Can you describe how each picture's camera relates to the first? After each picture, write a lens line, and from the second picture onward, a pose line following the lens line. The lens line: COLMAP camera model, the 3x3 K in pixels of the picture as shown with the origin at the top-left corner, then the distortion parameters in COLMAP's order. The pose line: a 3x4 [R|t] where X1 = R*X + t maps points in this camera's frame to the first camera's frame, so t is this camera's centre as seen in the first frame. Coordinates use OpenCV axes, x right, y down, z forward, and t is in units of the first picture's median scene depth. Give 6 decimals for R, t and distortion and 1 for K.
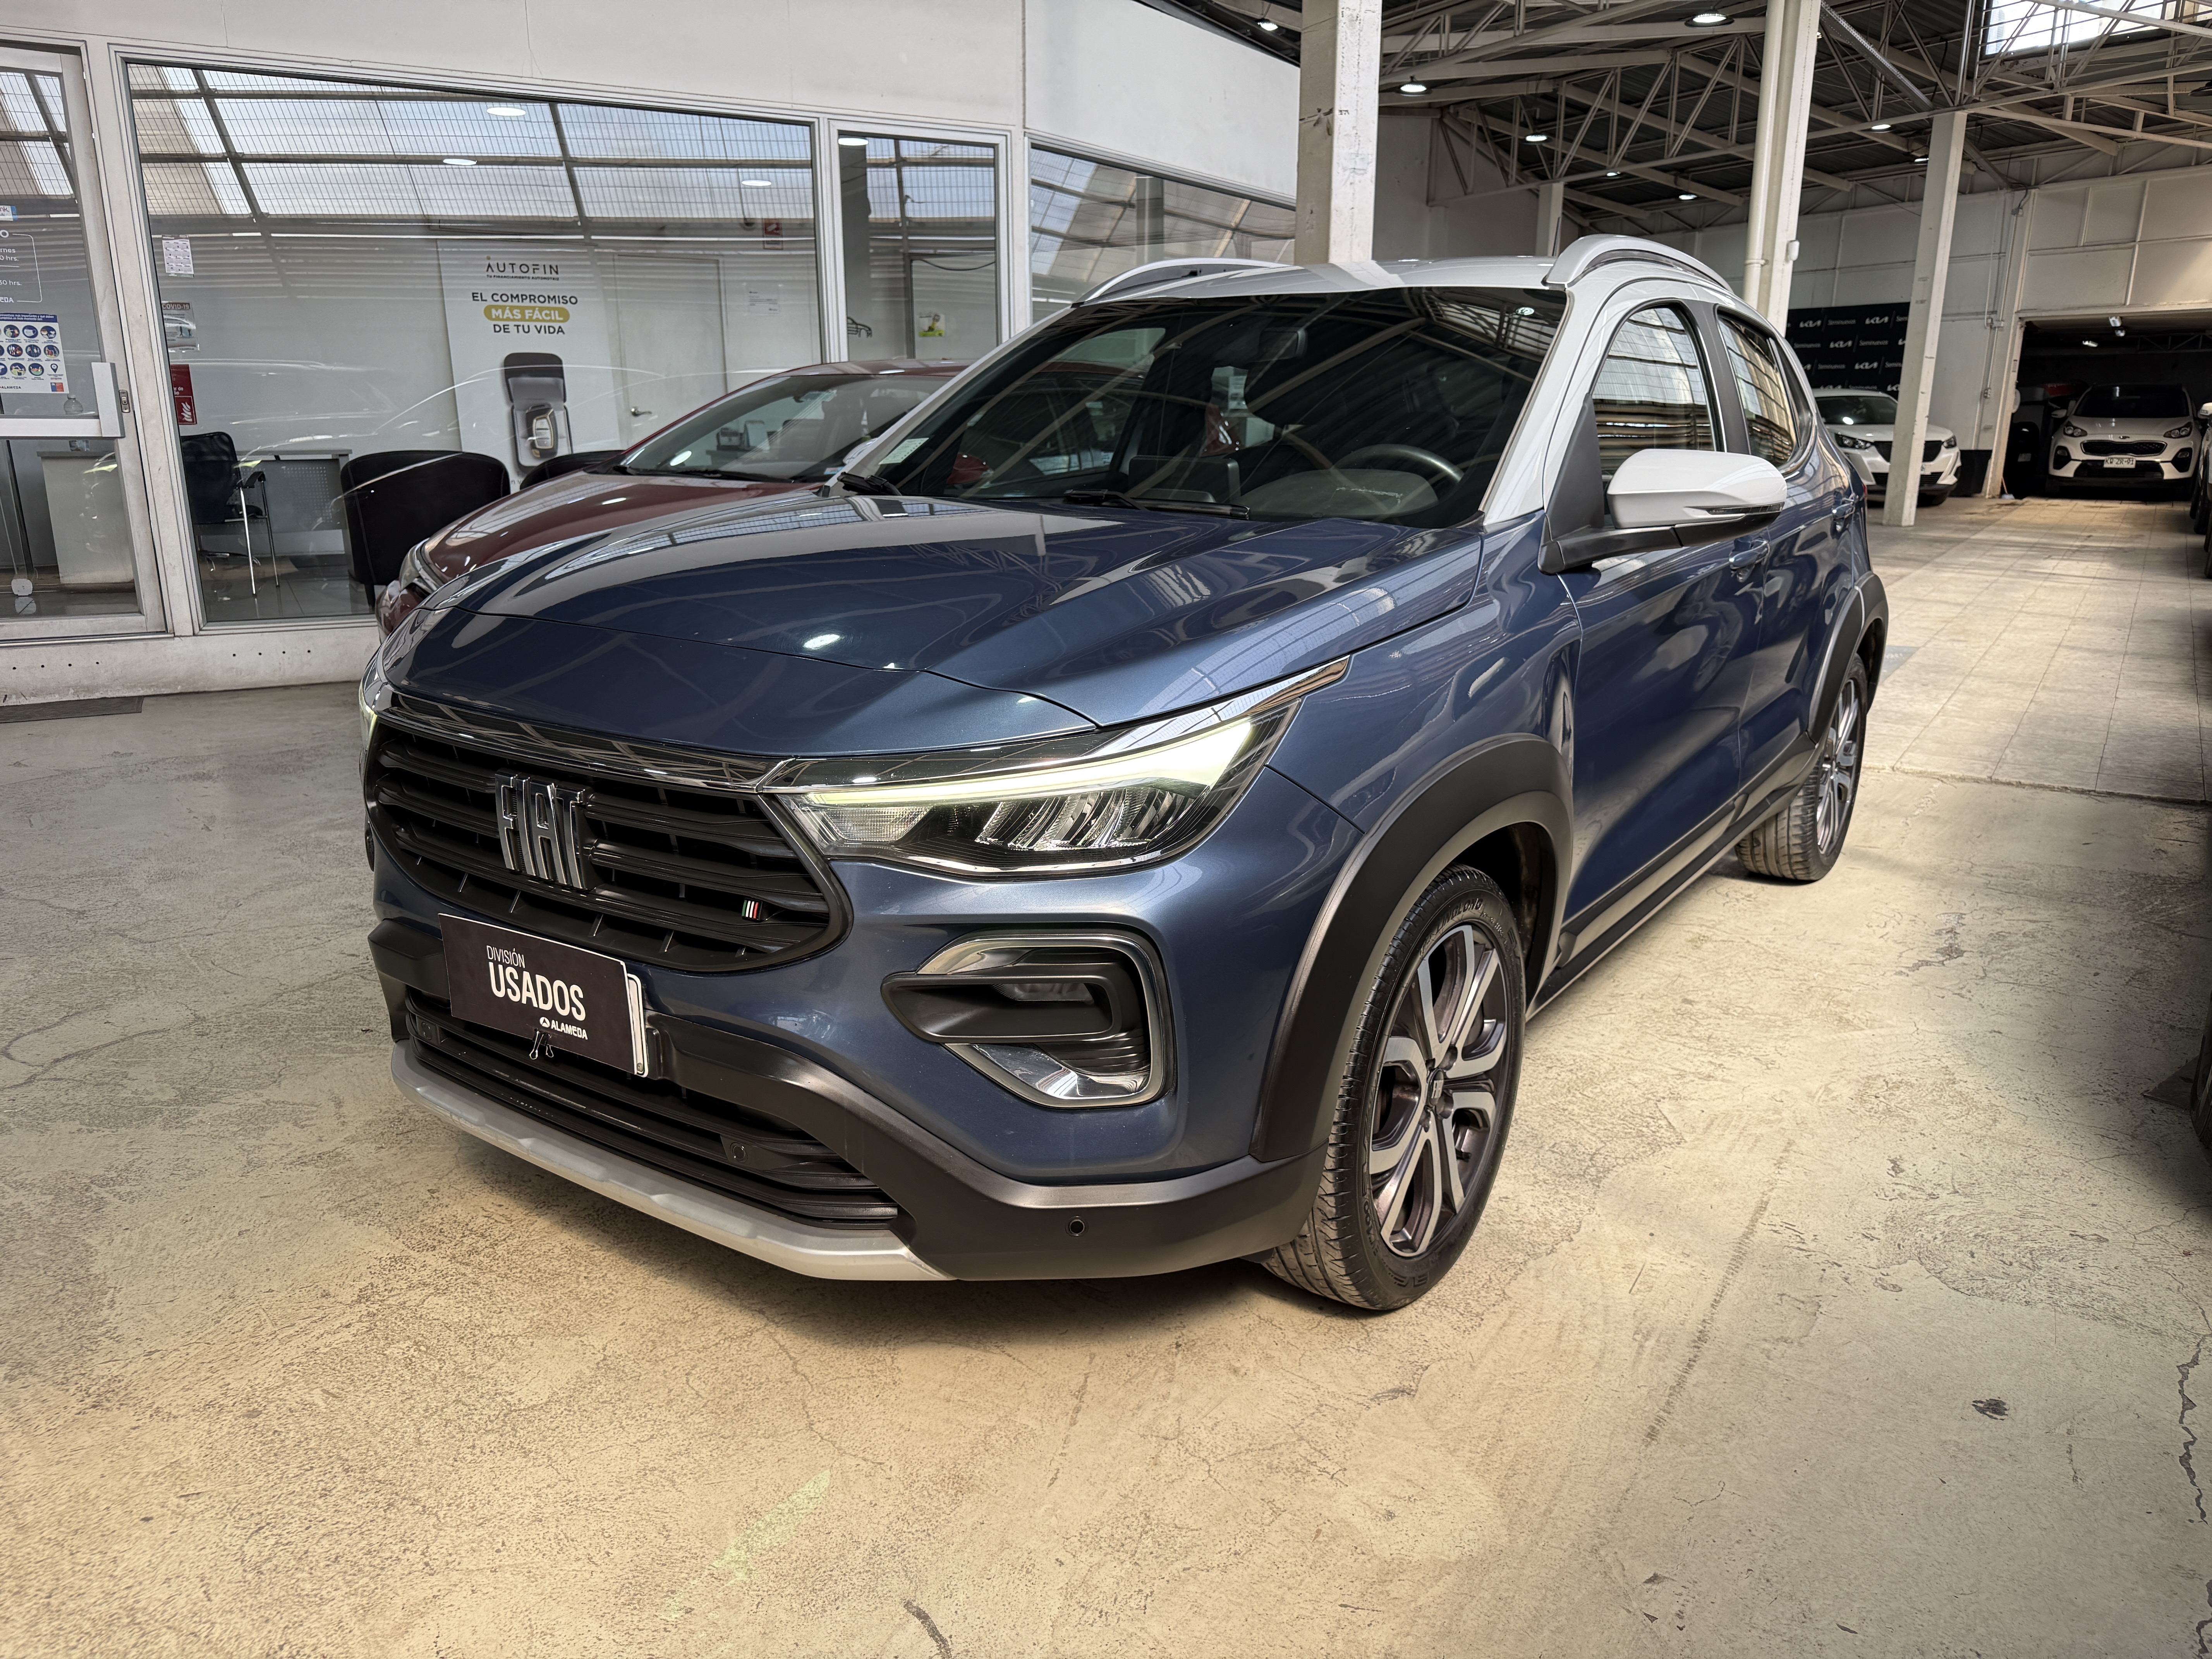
lens RADIAL K [[1676.3, 0, 1106.0], [0, 1676.3, 829.5], [0, 0, 1]] dist [0.001944, -0.003383]
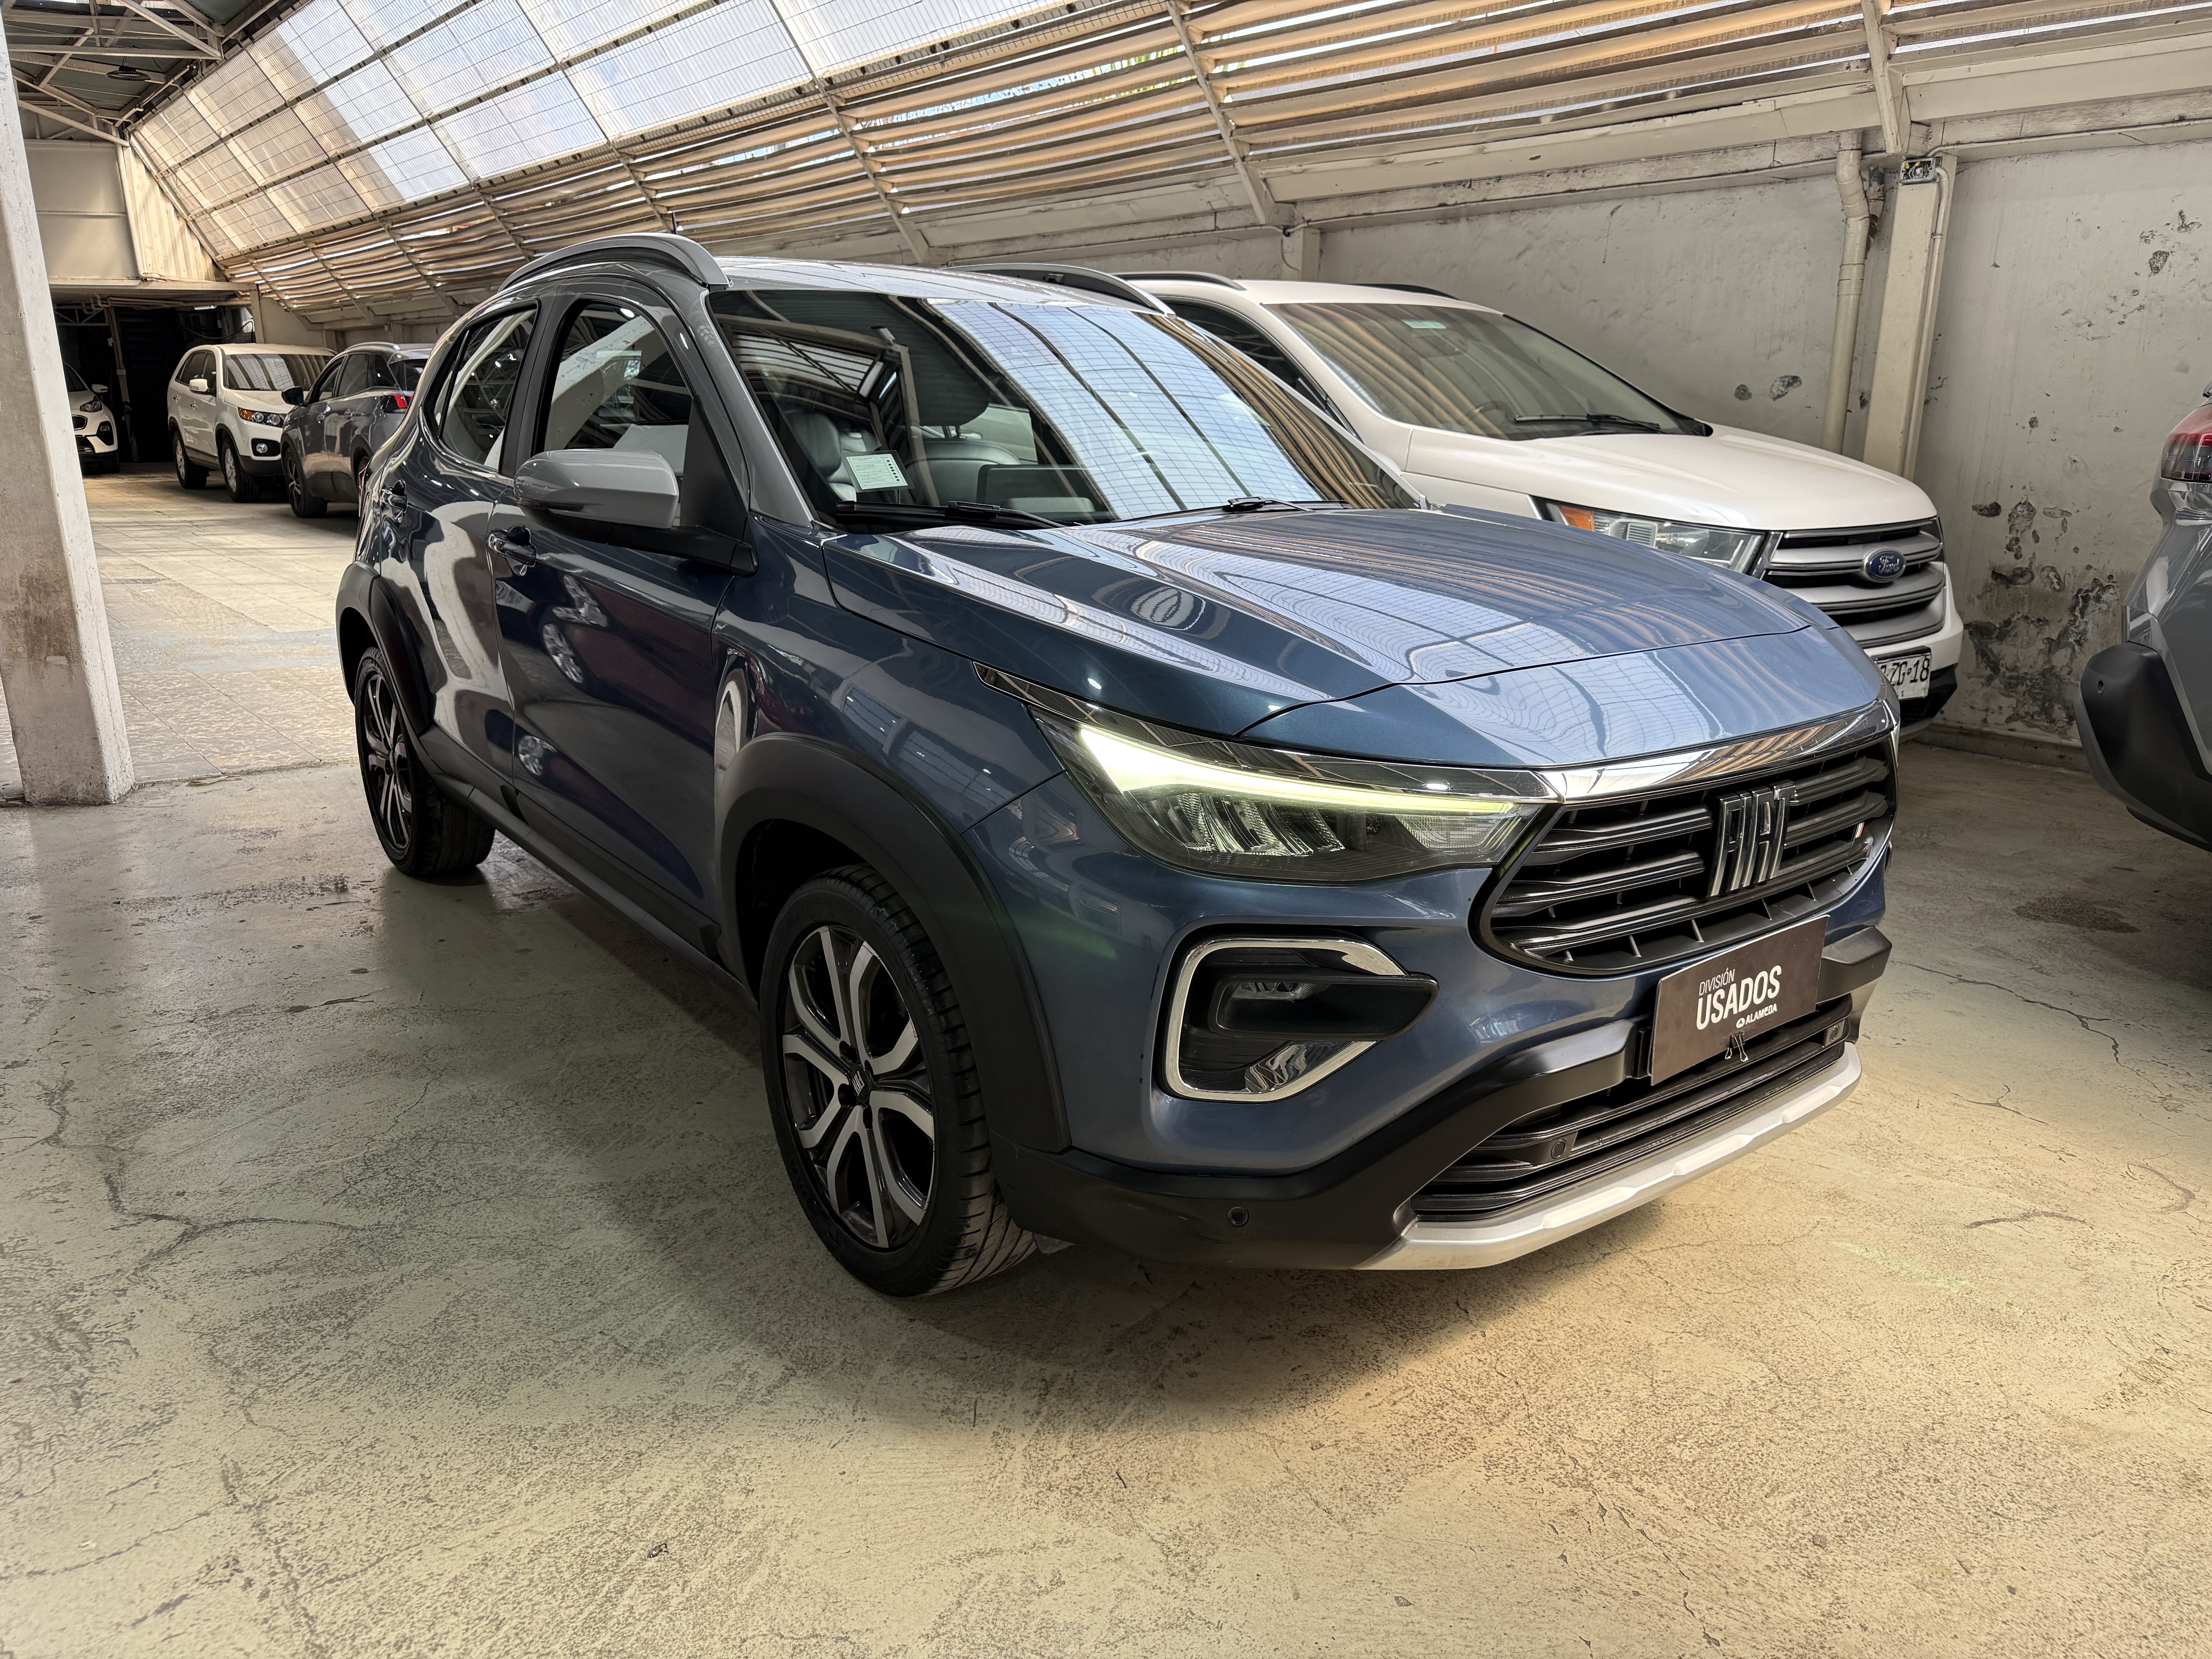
lens RADIAL K [[1561.0, 0, 1117.3], [0, 1561.0, 862.6], [0, 0, 1]] dist [-0.008123, -0.009337]
pose [[0.276657, -0.267205, 0.923072, -1.311052], [0.224024, 0.952031, 0.208445, -0.268609], [-0.934491, 0.149123, 0.323247, 1.037041]]
